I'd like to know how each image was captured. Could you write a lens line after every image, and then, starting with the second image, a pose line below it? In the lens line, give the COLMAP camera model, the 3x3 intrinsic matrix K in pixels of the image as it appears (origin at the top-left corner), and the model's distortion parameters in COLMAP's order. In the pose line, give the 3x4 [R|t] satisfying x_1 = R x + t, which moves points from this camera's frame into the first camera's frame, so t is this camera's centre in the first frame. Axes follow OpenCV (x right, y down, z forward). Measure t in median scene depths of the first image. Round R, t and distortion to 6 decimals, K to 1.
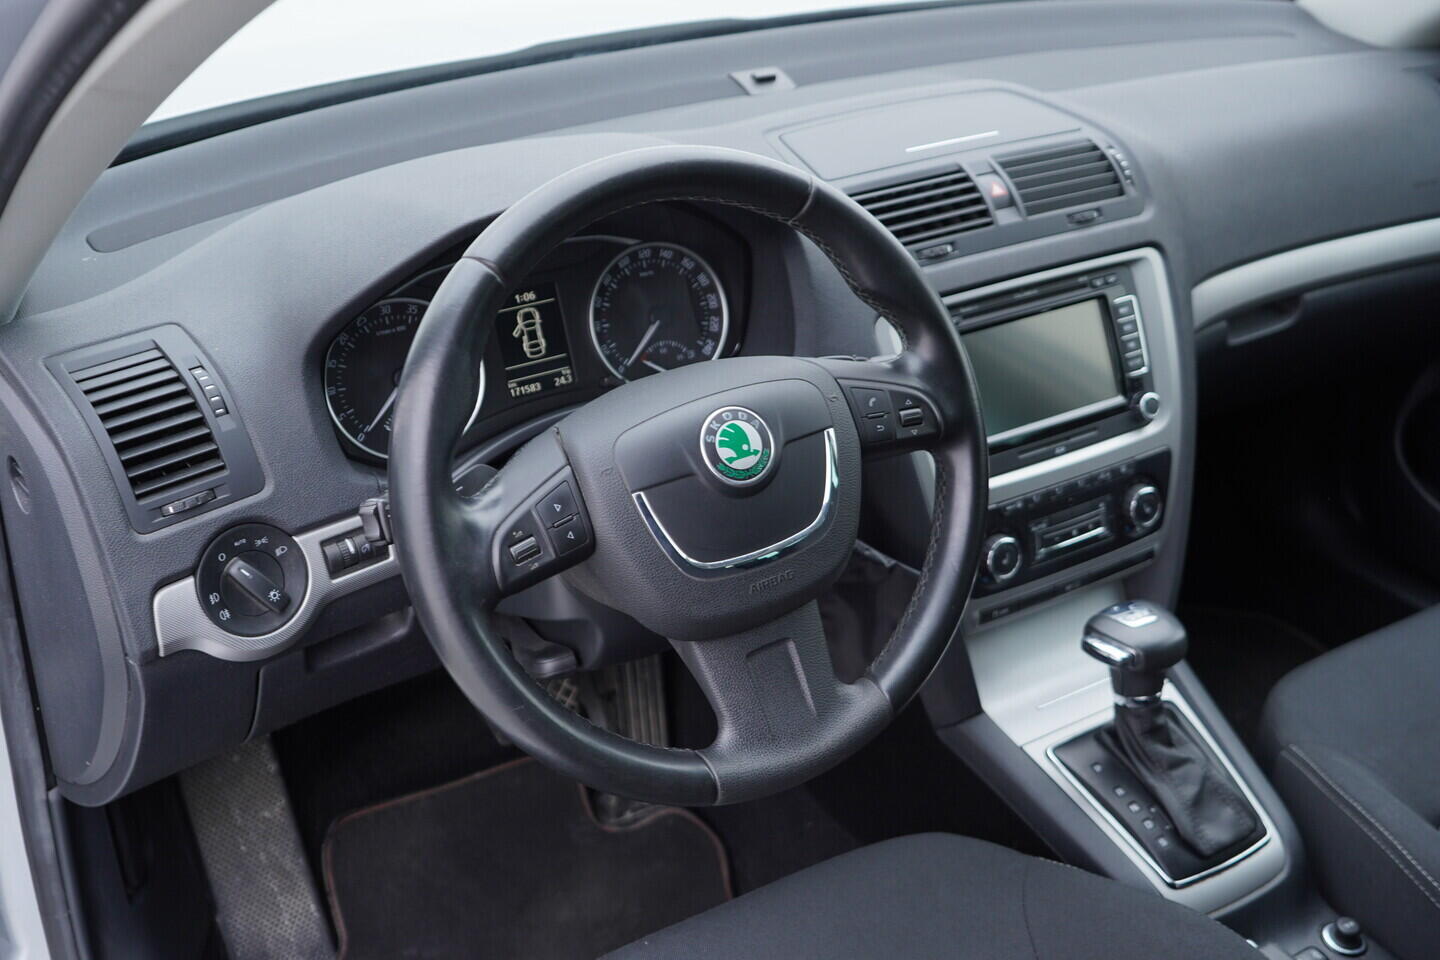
lens RADIAL K [[1427.3, 0, 720.4], [0, 1427.3, 478.9], [0, 0, 1]] dist [0.004063, 0.000000]
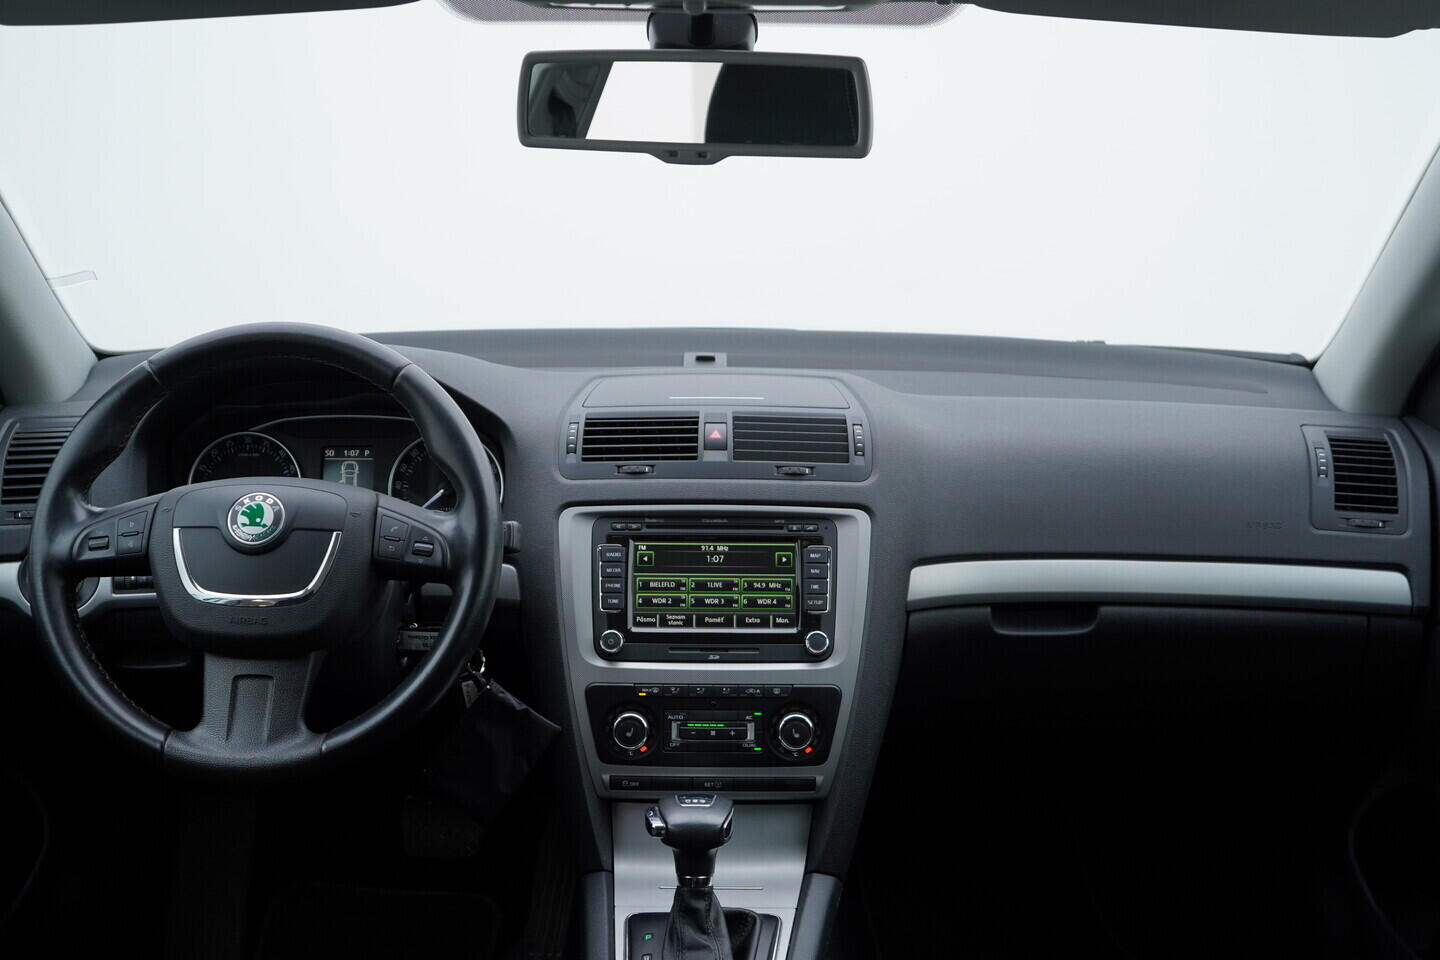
lens RADIAL K [[1427.3, 0, 718.0], [0, 1427.3, 478.2], [0, 0, 1]] dist [0.004063, 0.000000]
pose [[0.870056, 0.141681, -0.472154, 0.761220], [-0.261700, 0.944445, -0.198840, 0.071164], [0.417752, 0.296565, 0.858797, -0.026208]]
